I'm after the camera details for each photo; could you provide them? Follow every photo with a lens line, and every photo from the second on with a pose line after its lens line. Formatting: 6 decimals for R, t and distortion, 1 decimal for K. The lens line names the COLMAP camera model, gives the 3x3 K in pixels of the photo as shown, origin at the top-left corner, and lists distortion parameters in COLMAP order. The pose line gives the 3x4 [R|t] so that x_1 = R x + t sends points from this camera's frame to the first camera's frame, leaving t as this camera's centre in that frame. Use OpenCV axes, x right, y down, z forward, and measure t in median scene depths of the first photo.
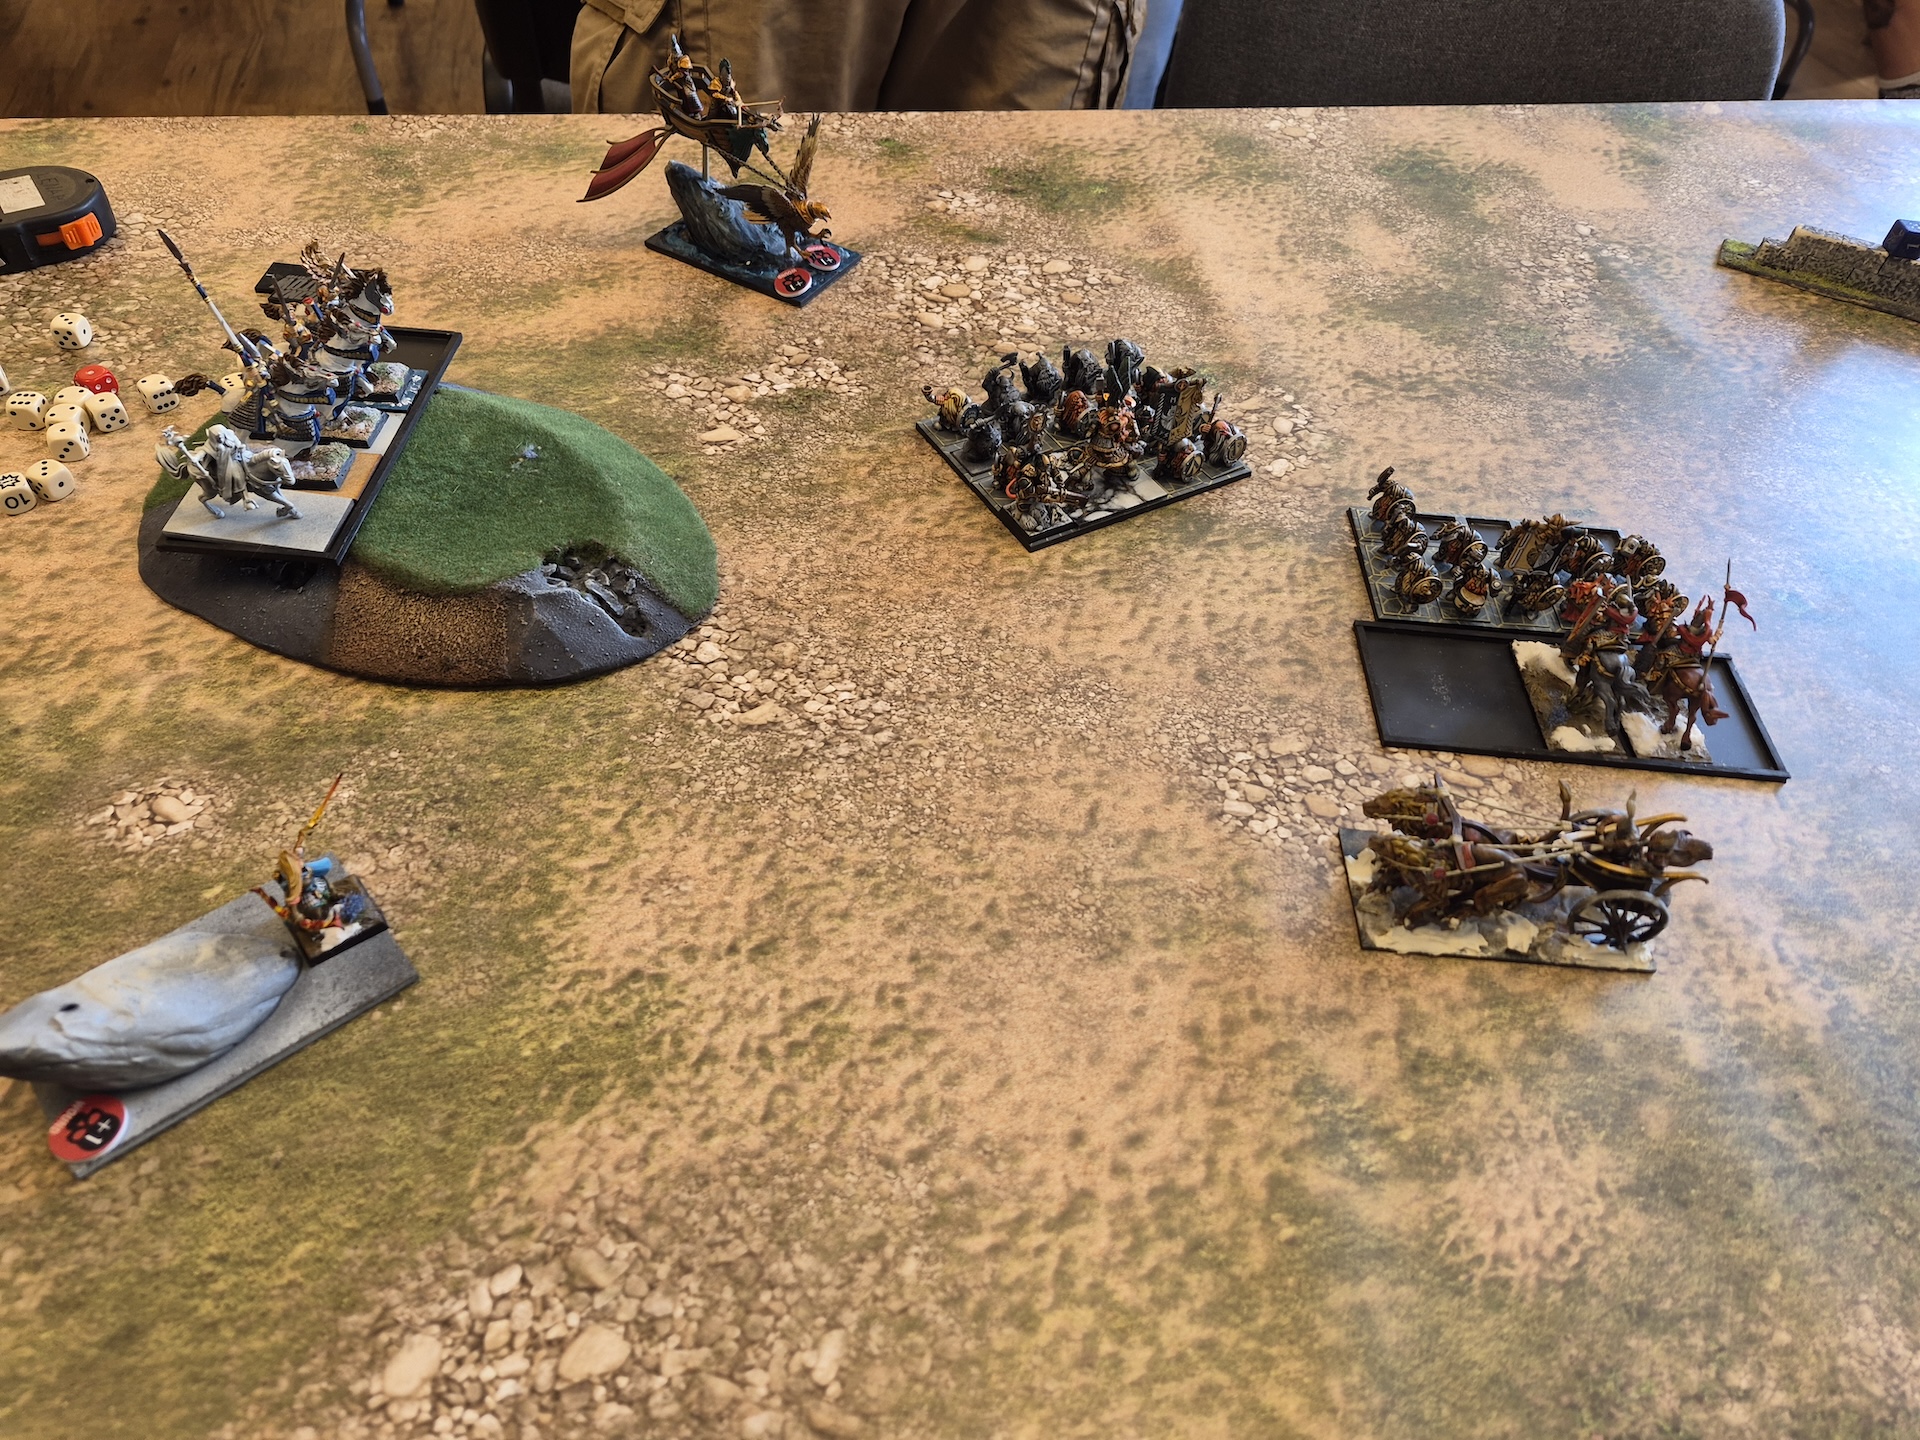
lens RADIAL K [[1364.7, 0, 954.0], [0, 1364.7, 677.1], [0, 0, 1]] dist [0.095628, -0.141910]
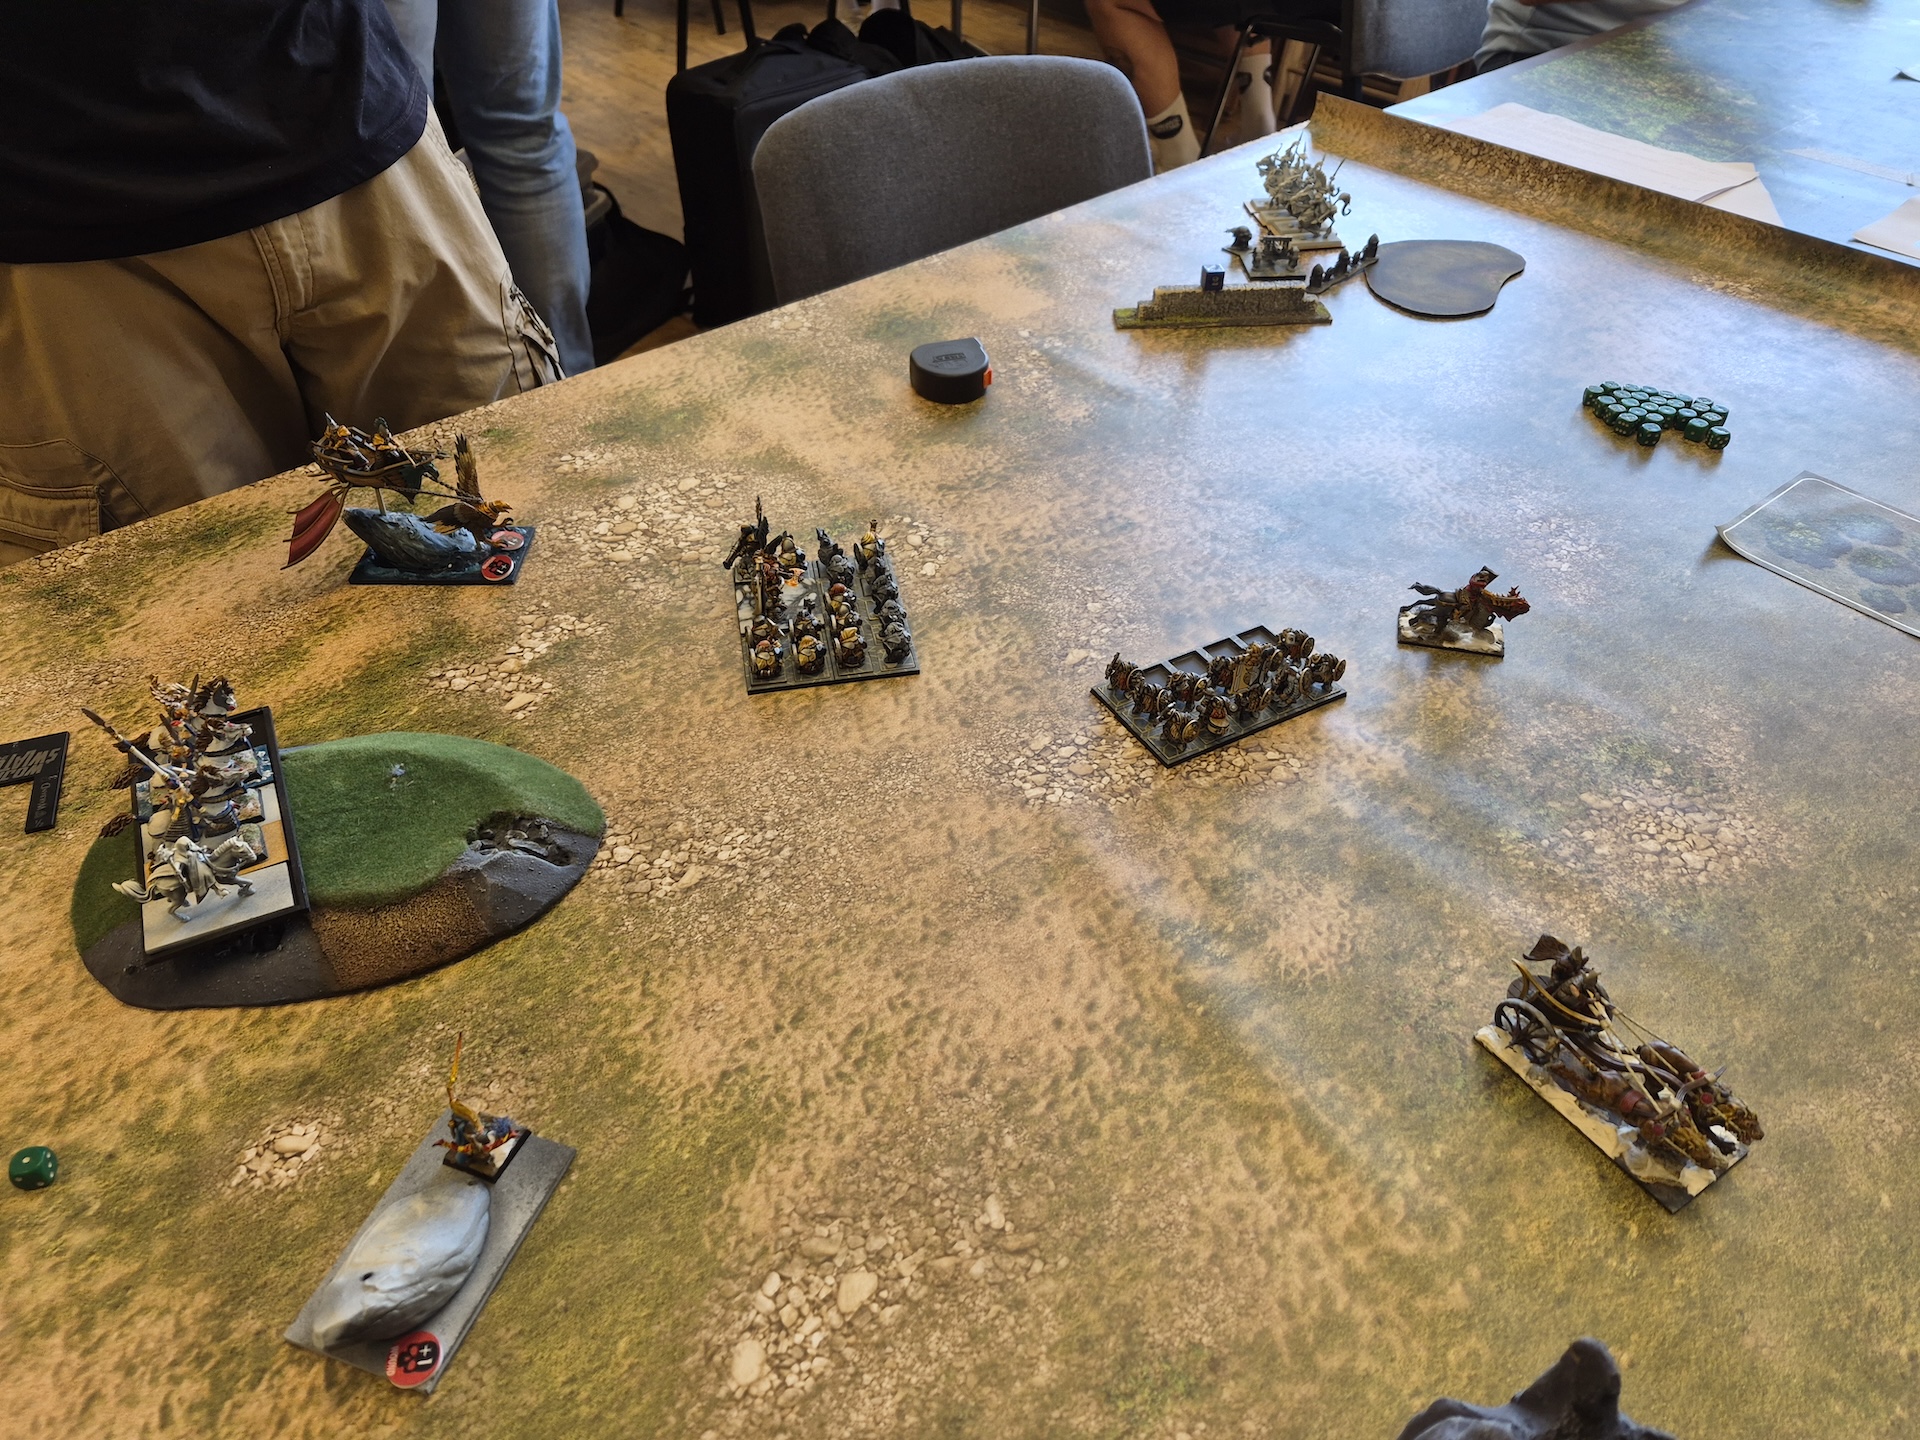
lens RADIAL K [[1364.7, 0, 981.6], [0, 1364.7, 697.4], [0, 0, 1]] dist [0.095628, -0.141910]
pose [[0.862038, -0.378045, 0.337598, -0.279457], [0.402977, 0.915201, -0.004132, -0.012395], [-0.307408, 0.139606, 0.941281, -0.335782]]
